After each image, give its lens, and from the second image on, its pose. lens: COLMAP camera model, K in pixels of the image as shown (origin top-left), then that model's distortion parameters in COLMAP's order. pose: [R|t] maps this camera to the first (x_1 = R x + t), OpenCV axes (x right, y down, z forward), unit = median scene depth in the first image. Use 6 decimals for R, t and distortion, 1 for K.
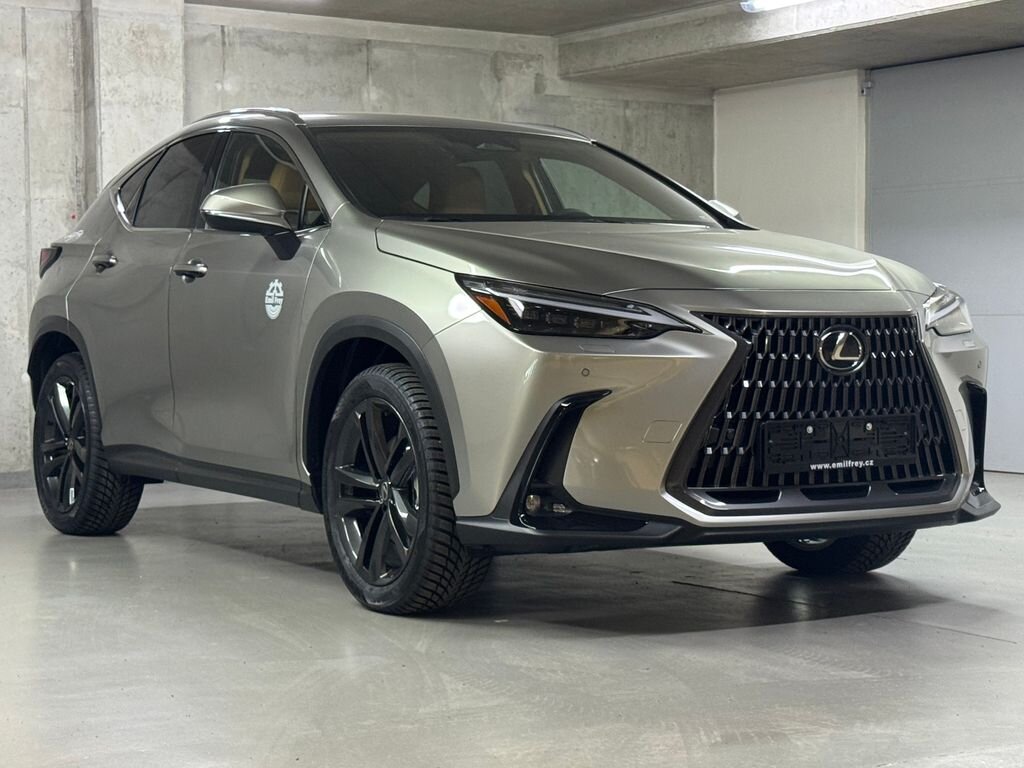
lens RADIAL K [[2028.1, 0, 517.5], [0, 2028.1, 381.6], [0, 0, 1]] dist [0.154816, -0.011156]
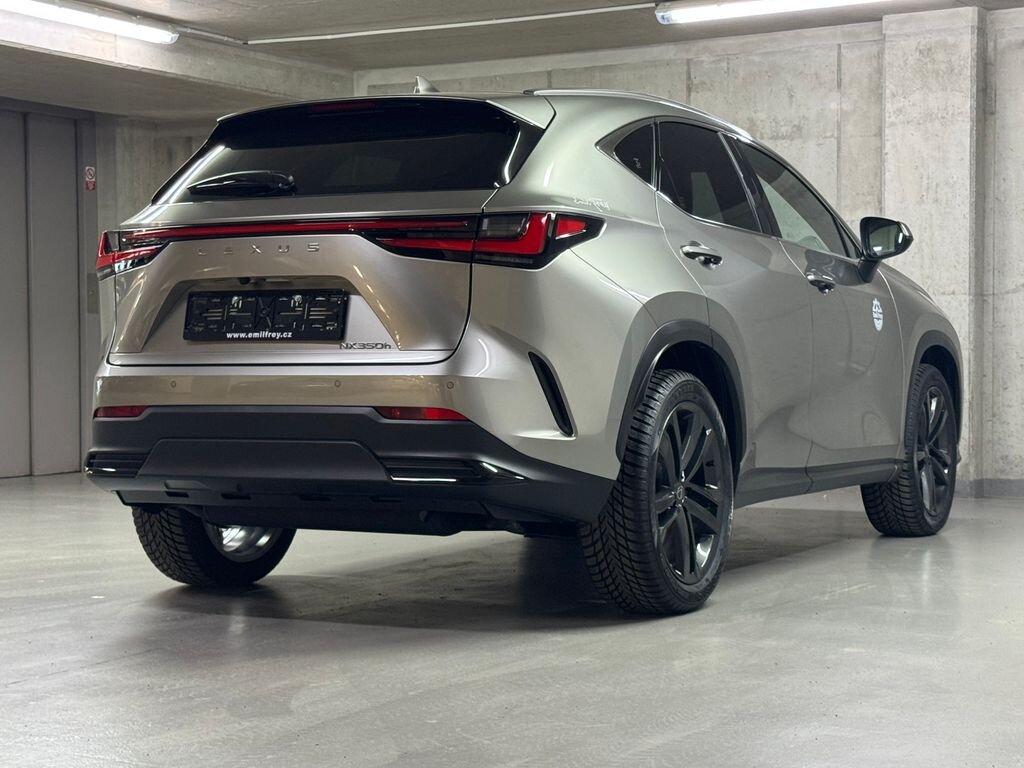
lens RADIAL K [[1924.2, 0, 512.0], [0, 1924.2, 384.0], [0, 0, 1]] dist [0.177065, -0.124544]
pose [[0.462736, 0.021157, -0.886244, 0.580631], [-0.024410, 0.999640, 0.011118, -0.011079], [0.886160, 0.016489, 0.463086, 0.375755]]
